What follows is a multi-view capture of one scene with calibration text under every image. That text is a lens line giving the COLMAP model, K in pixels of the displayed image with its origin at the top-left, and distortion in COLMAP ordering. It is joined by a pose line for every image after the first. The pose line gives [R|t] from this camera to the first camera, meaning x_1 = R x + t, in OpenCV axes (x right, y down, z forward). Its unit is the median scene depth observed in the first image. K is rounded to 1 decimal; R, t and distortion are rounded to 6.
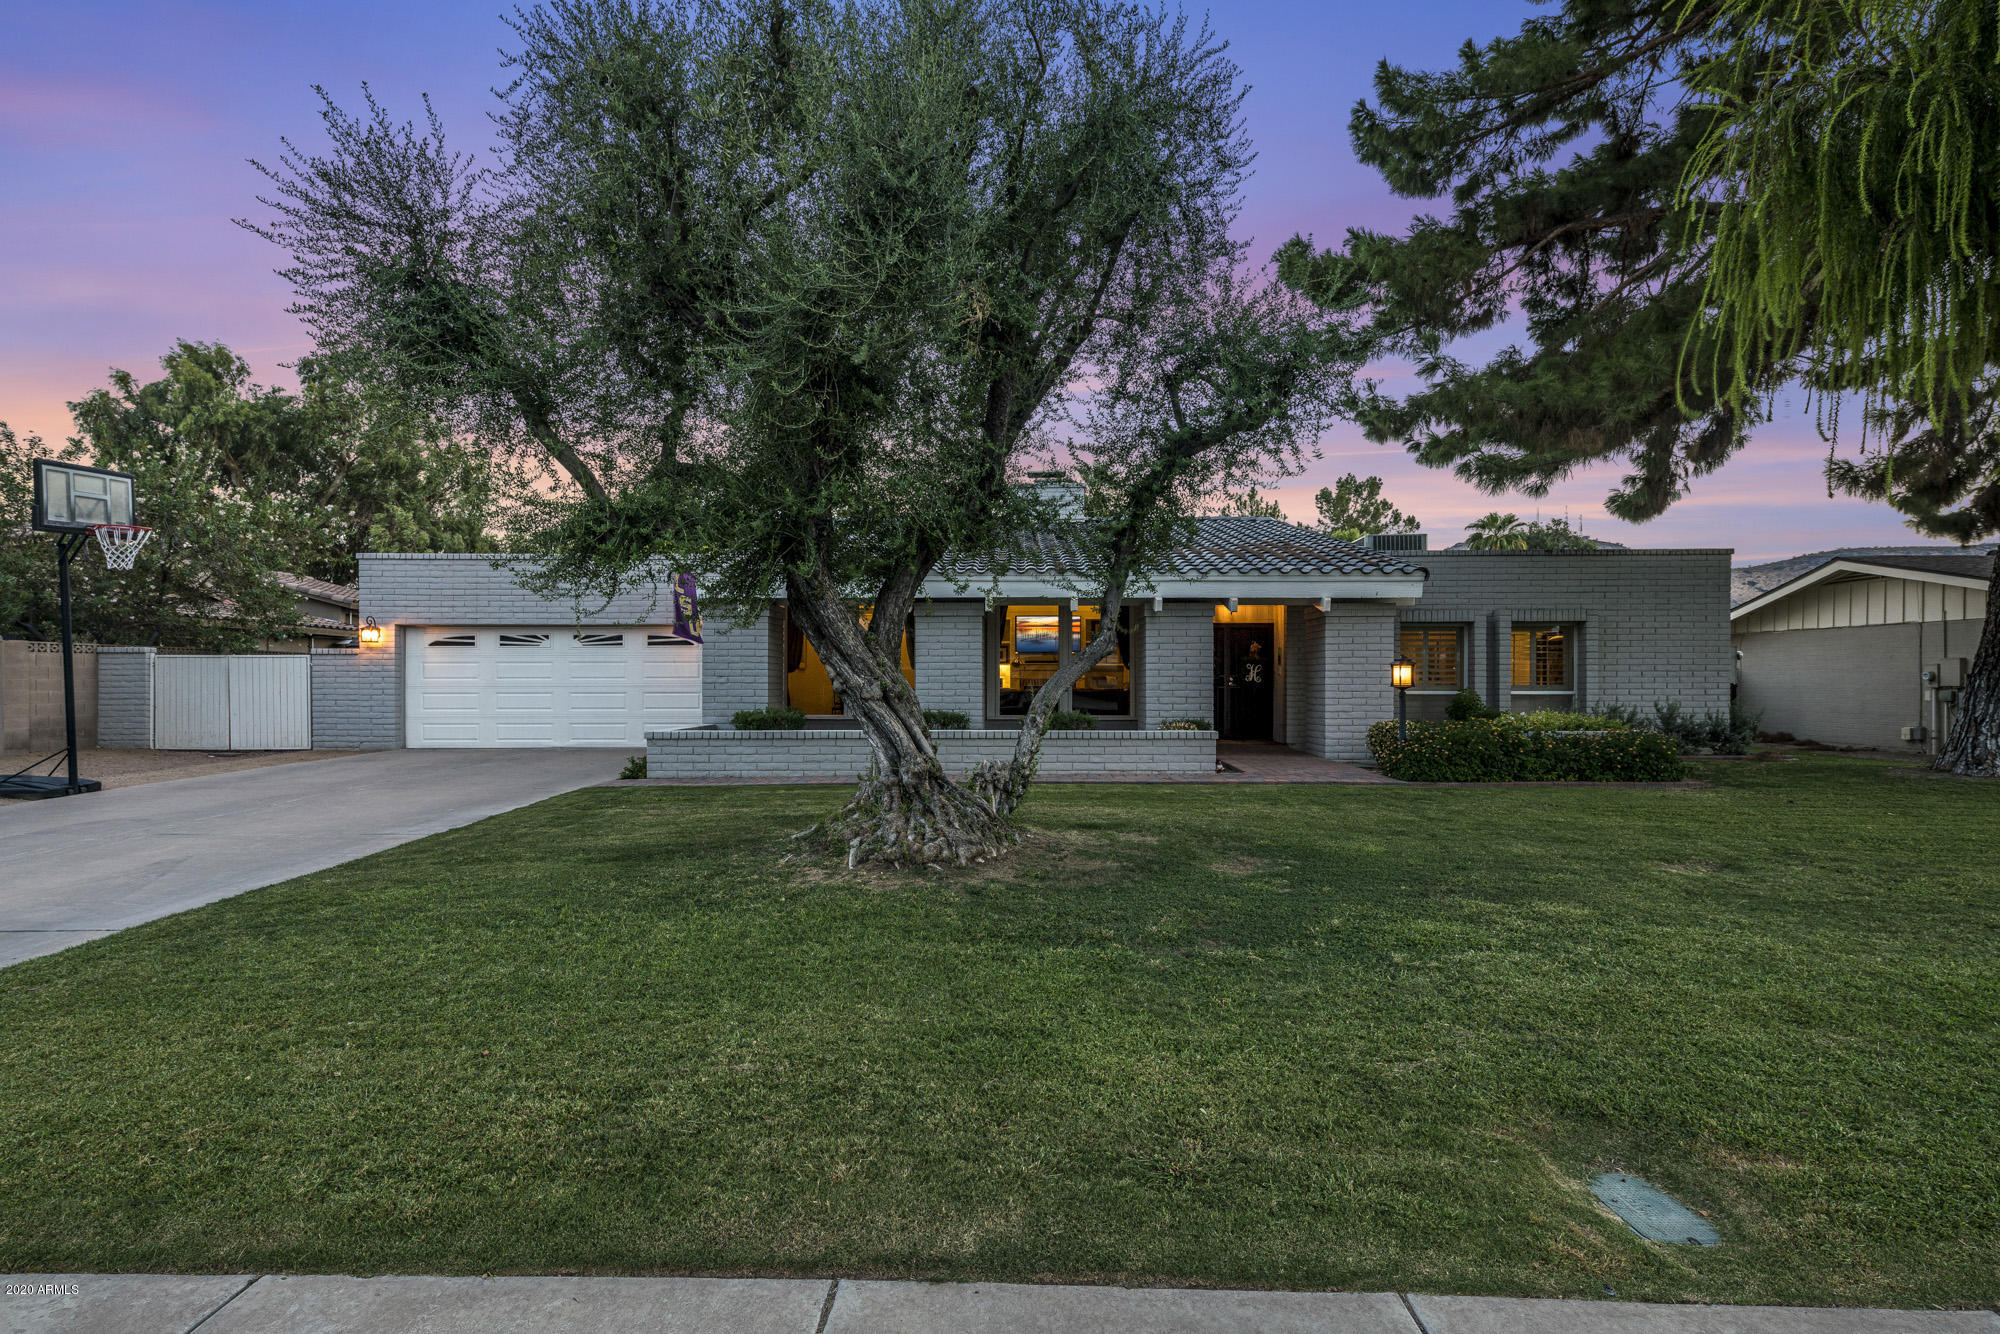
lens RADIAL K [[964.6, 0, 989.0], [0, 964.6, 623.8], [0, 0, 1]] dist [0.018824, -0.000255]
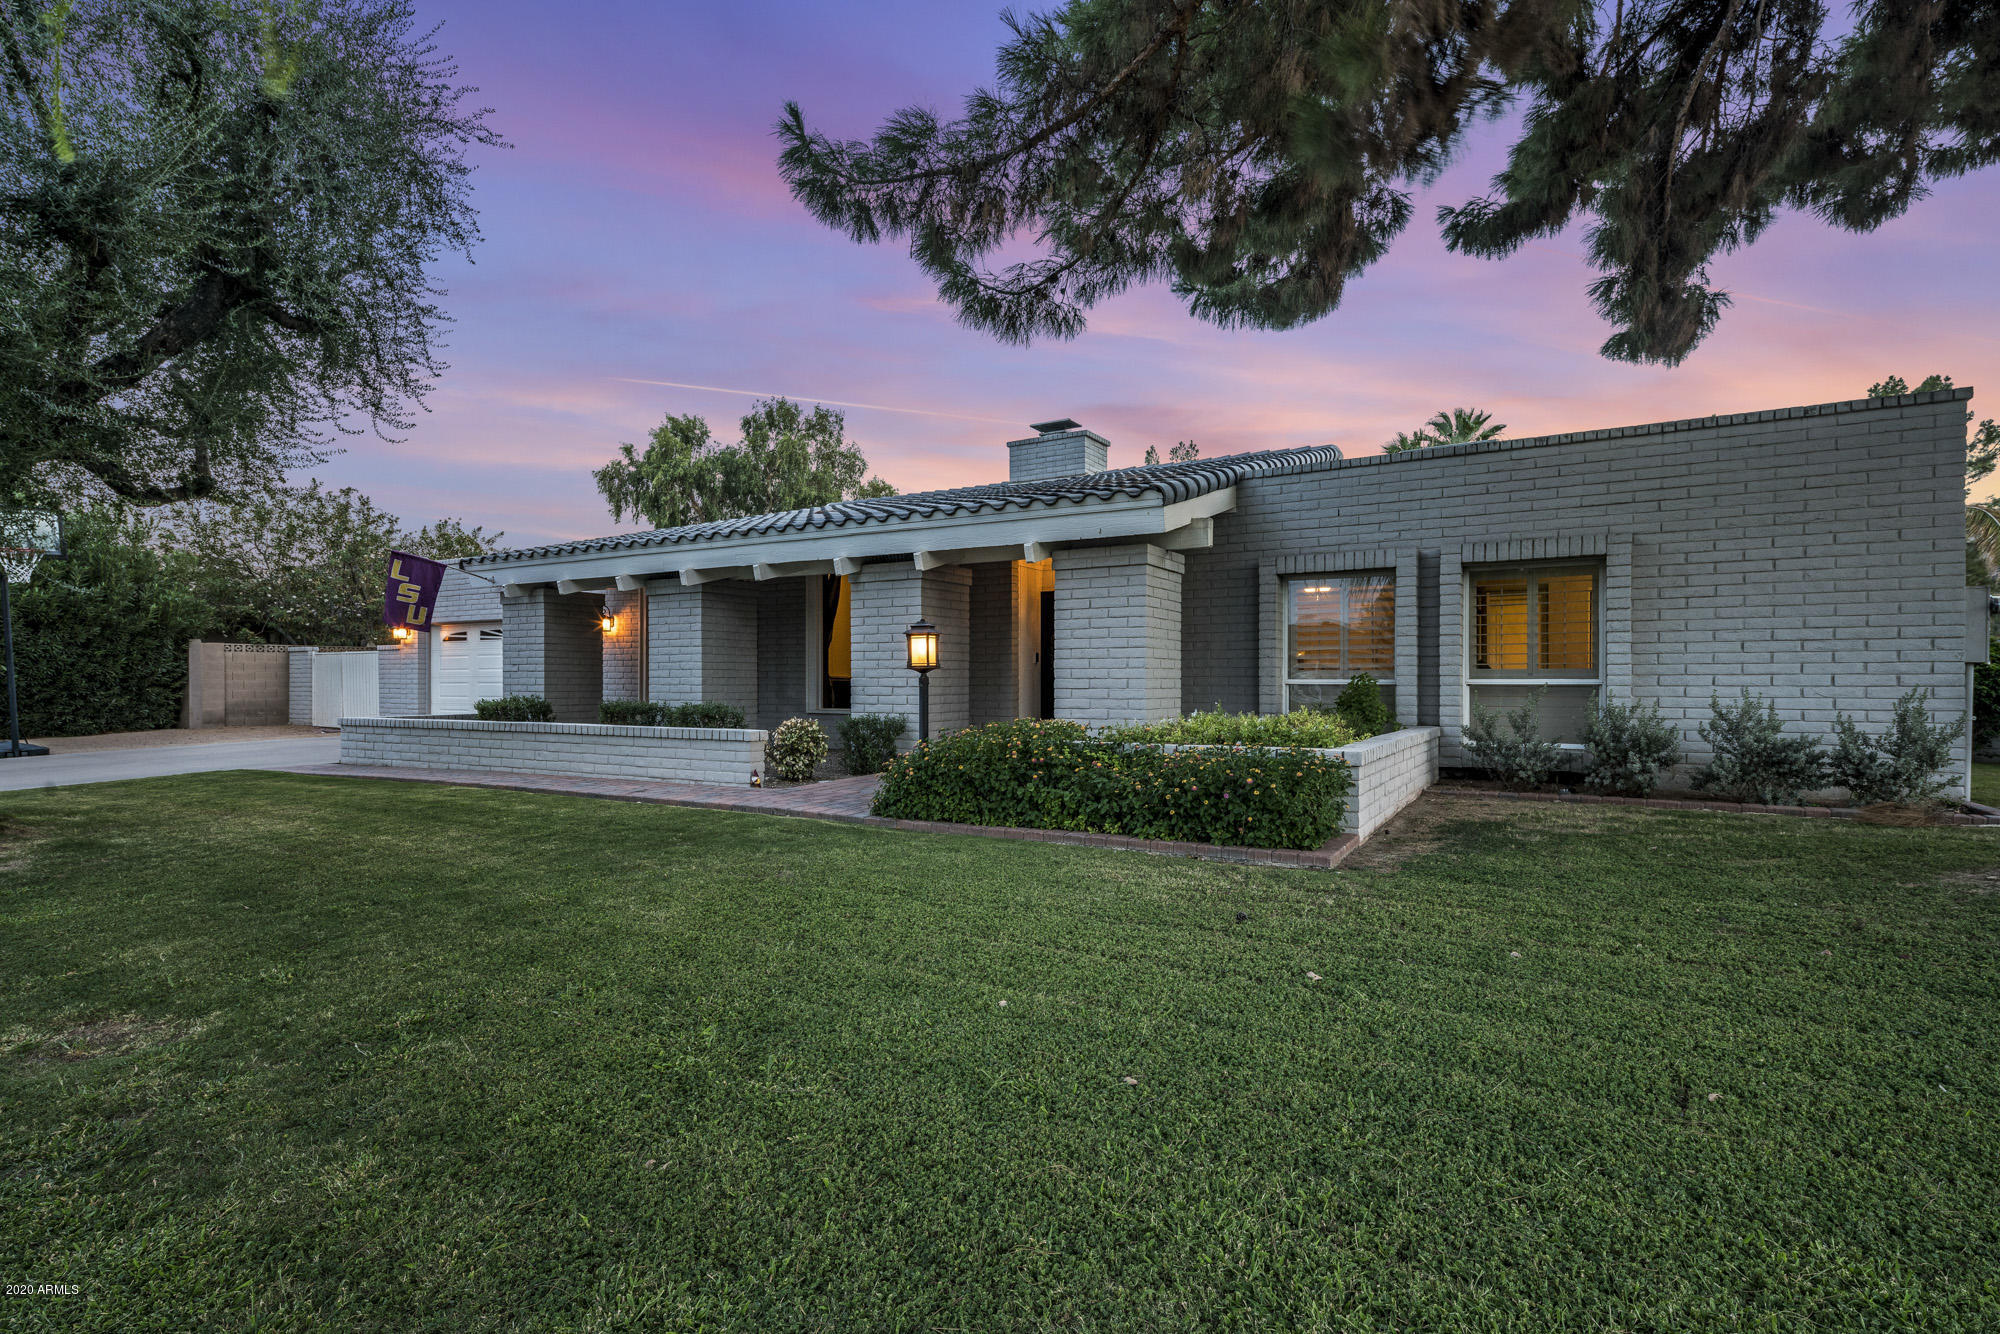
lens RADIAL K [[964.6, 0, 989.0], [0, 964.6, 623.8], [0, 0, 1]] dist [0.018824, -0.000255]
pose [[0.870696, -0.028549, -0.490992, 0.550056], [0.027854, 0.999574, -0.008726, 0.029852], [0.491032, -0.006078, 0.871120, 0.324297]]
